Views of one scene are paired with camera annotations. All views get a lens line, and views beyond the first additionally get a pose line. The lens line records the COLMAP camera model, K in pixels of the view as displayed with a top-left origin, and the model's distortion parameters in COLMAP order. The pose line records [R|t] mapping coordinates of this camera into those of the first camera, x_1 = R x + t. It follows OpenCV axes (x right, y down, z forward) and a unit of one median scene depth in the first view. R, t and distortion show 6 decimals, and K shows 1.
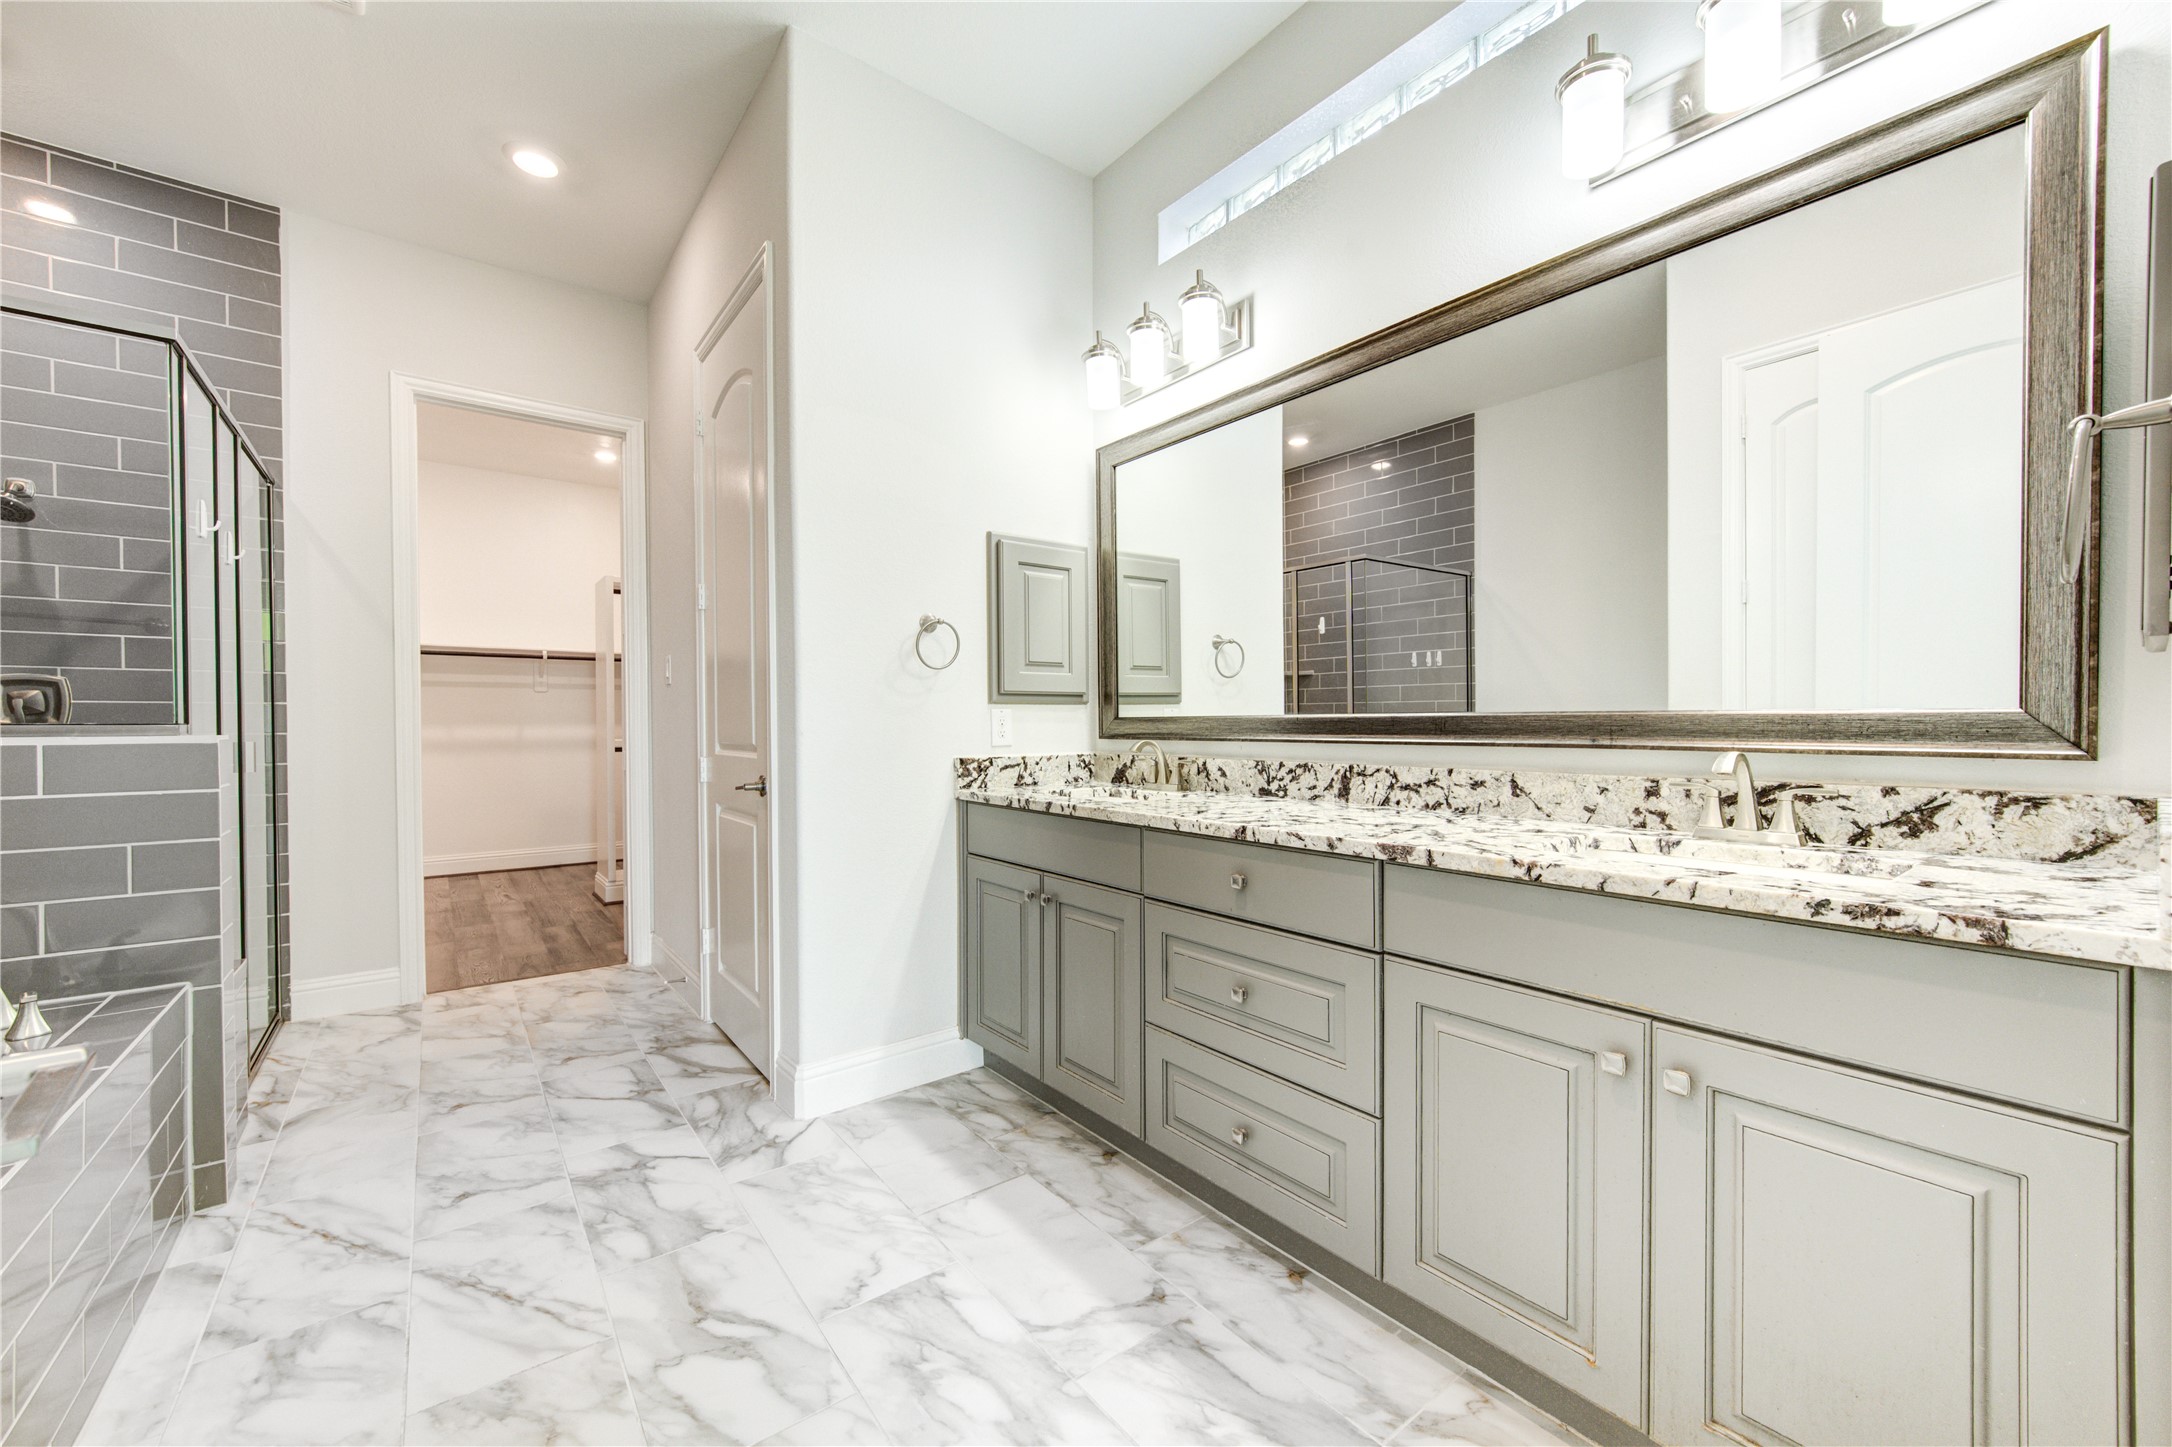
lens RADIAL K [[858.6, 0, 1097.7], [0, 858.6, 733.6], [0, 0, 1]] dist [0.003192, -0.001217]
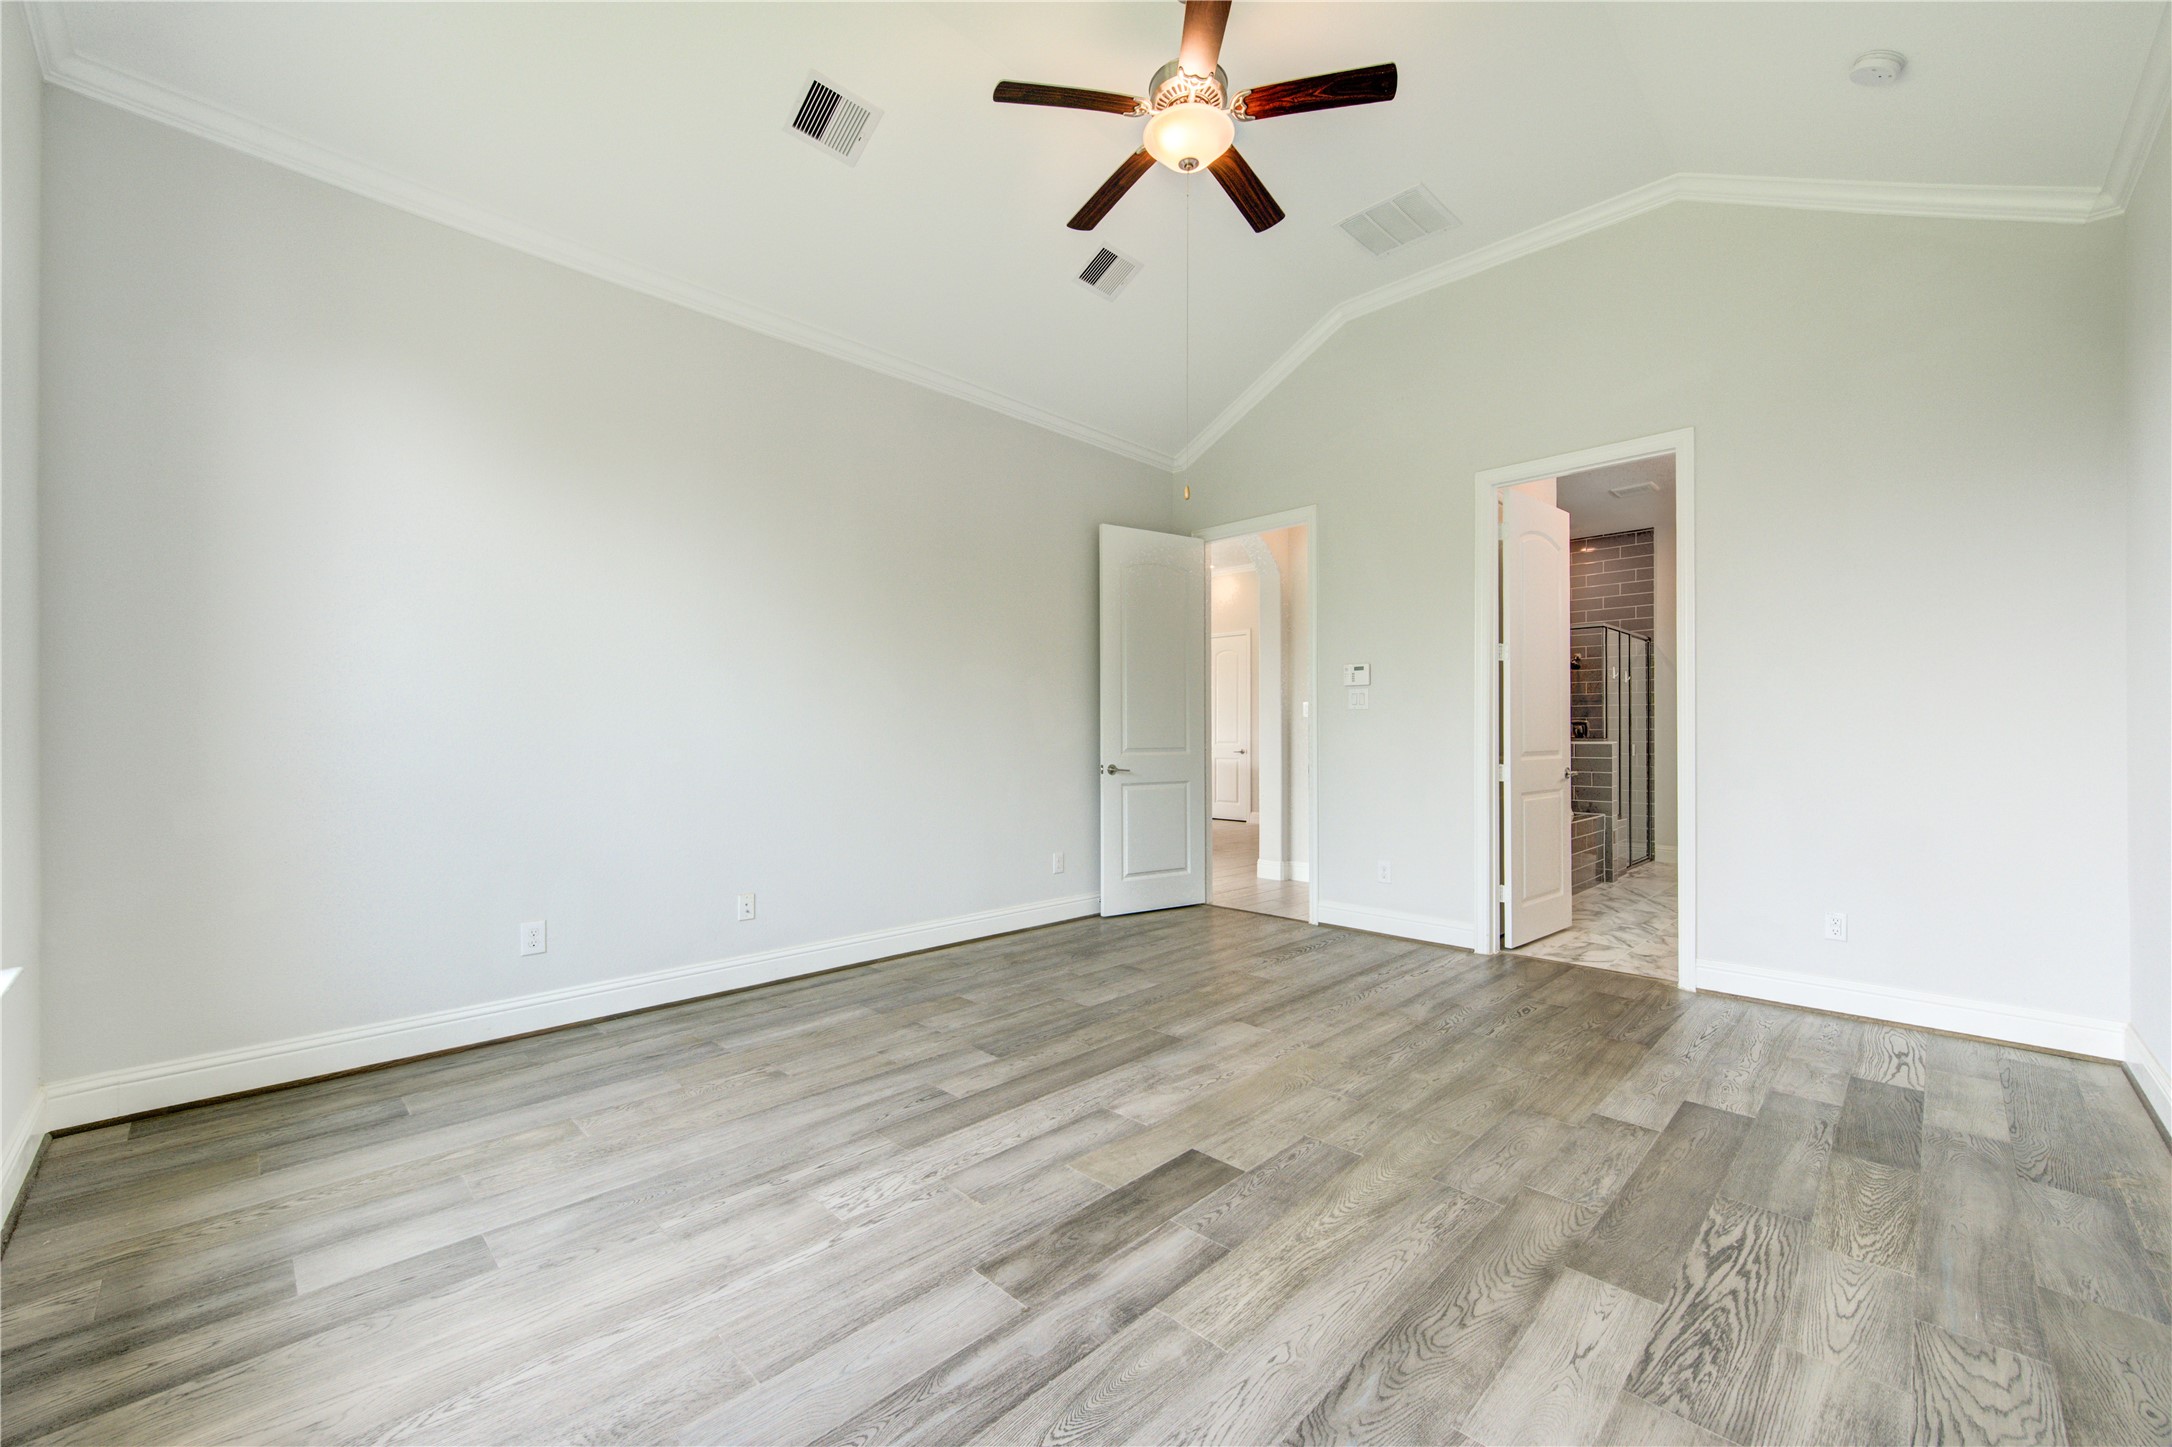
lens RADIAL K [[858.6, 0, 1084.6], [0, 858.6, 732.1], [0, 0, 1]] dist [0.003192, -0.001217]
pose [[0.125435, 0.001212, -0.992101, 1.765689], [-0.012545, 0.999921, -0.000364, -0.005546], [0.992023, 0.012491, 0.125440, -1.260466]]
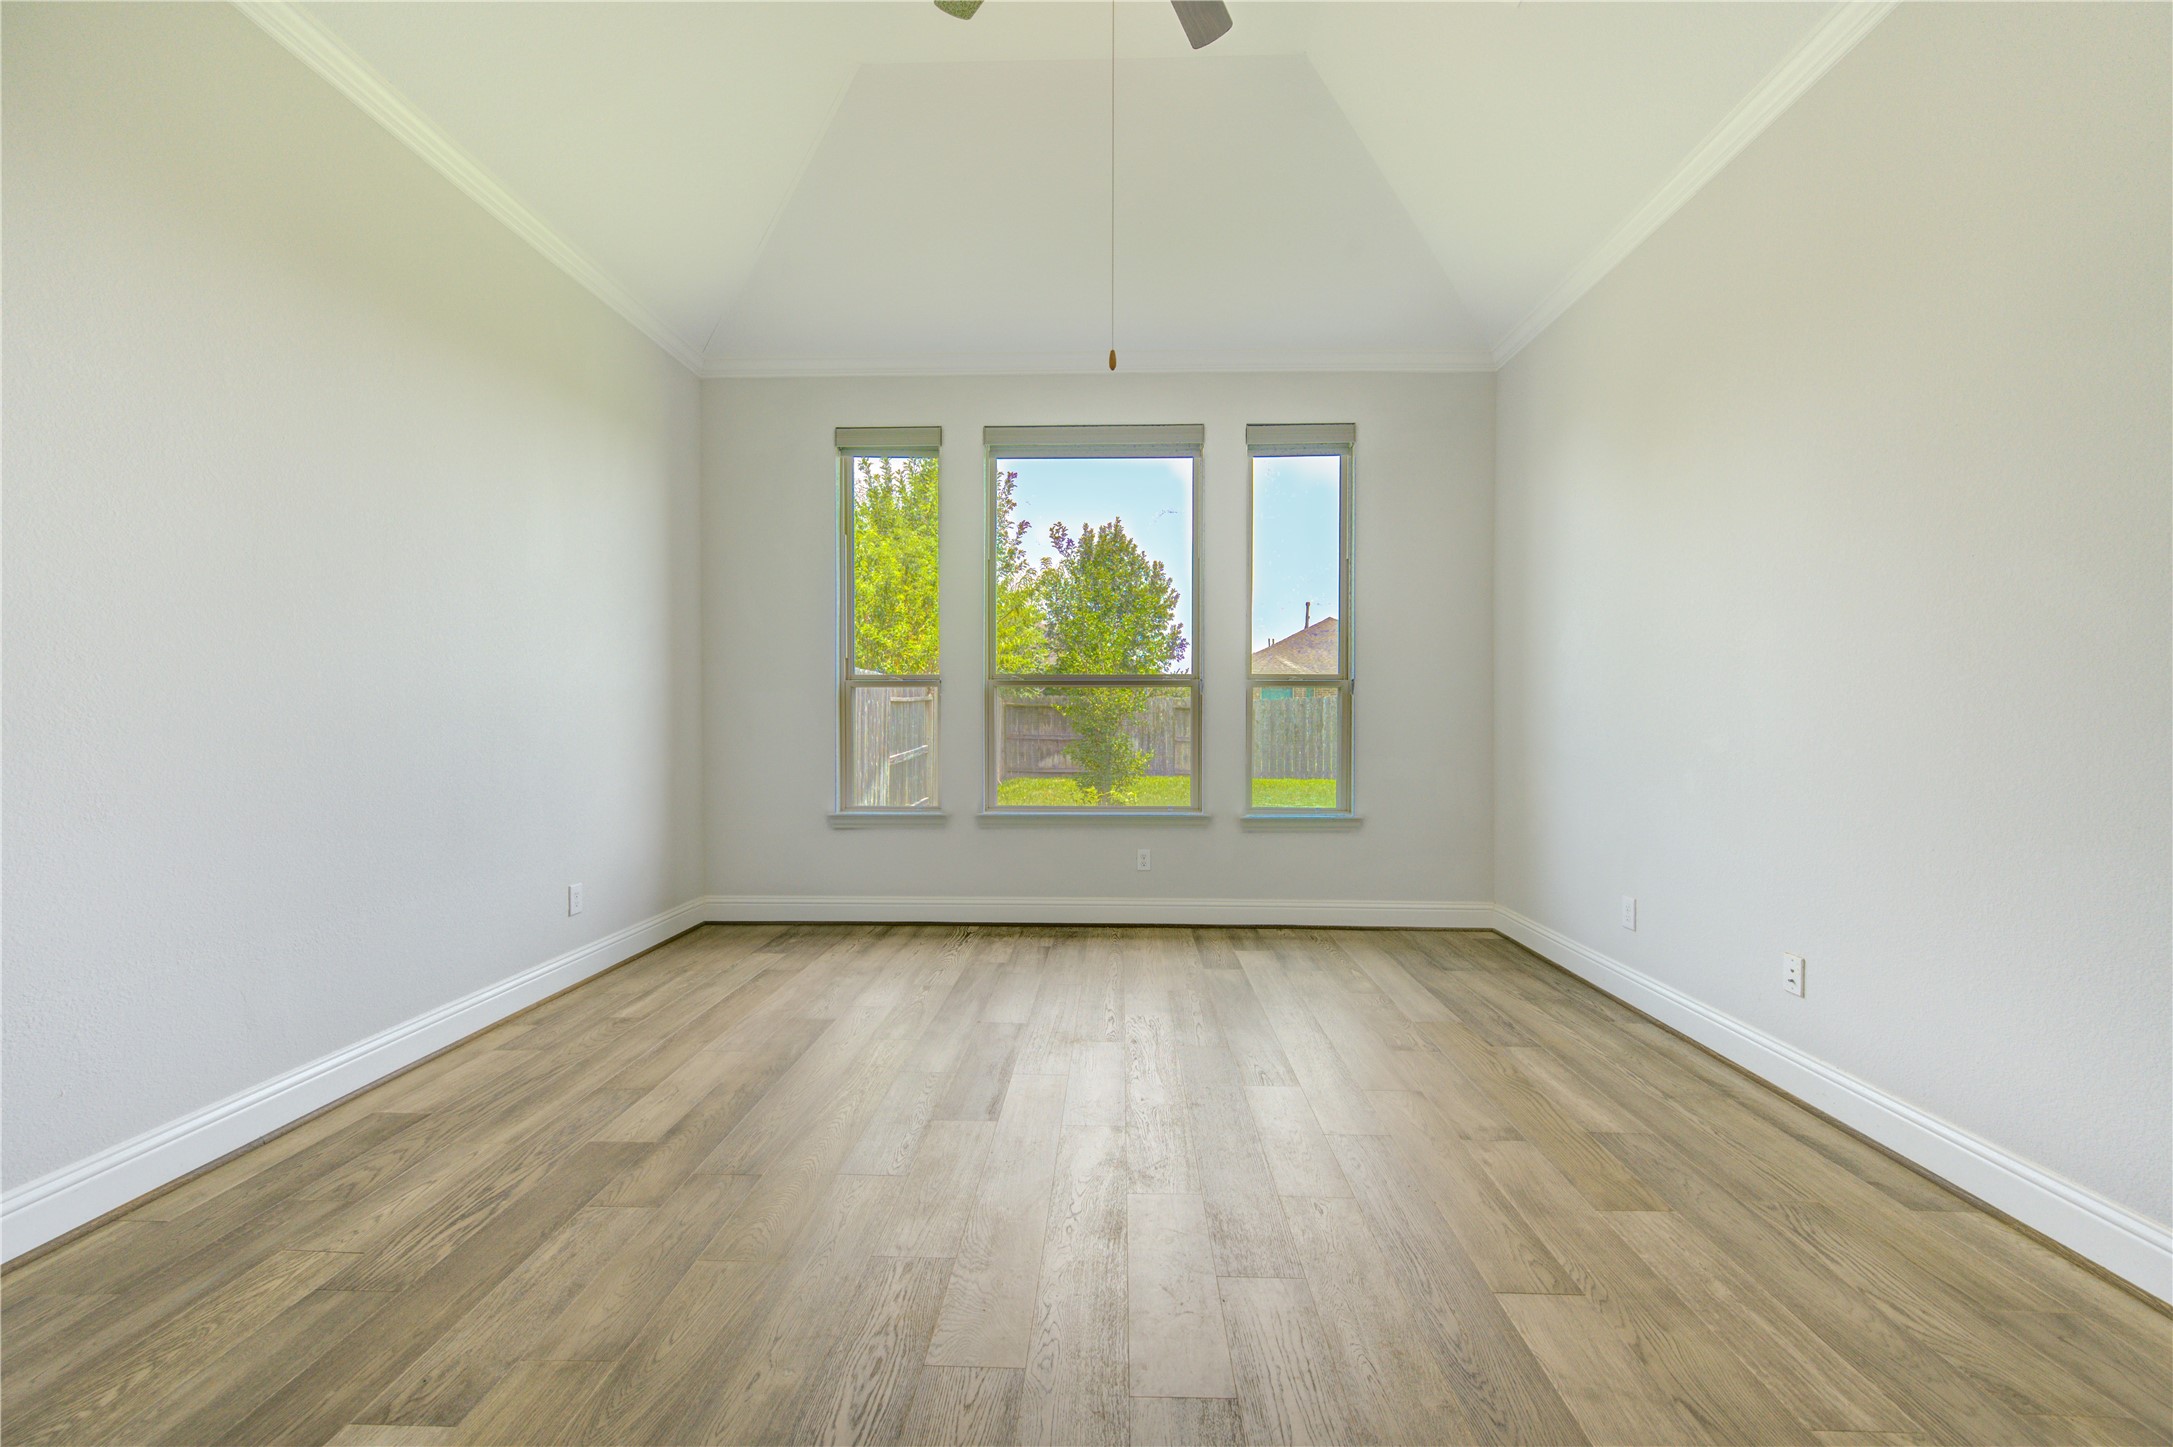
lens RADIAL K [[859.0, 0, 1086.4], [0, 859.0, 724.2], [0, 0, 1]] dist [0.003192, -0.001217]
pose [[-0.763902, 0.001815, 0.645330, 0.014513], [0.011324, 0.999880, 0.010593, 0.001858], [-0.645233, 0.015400, -0.763830, -0.284400]]
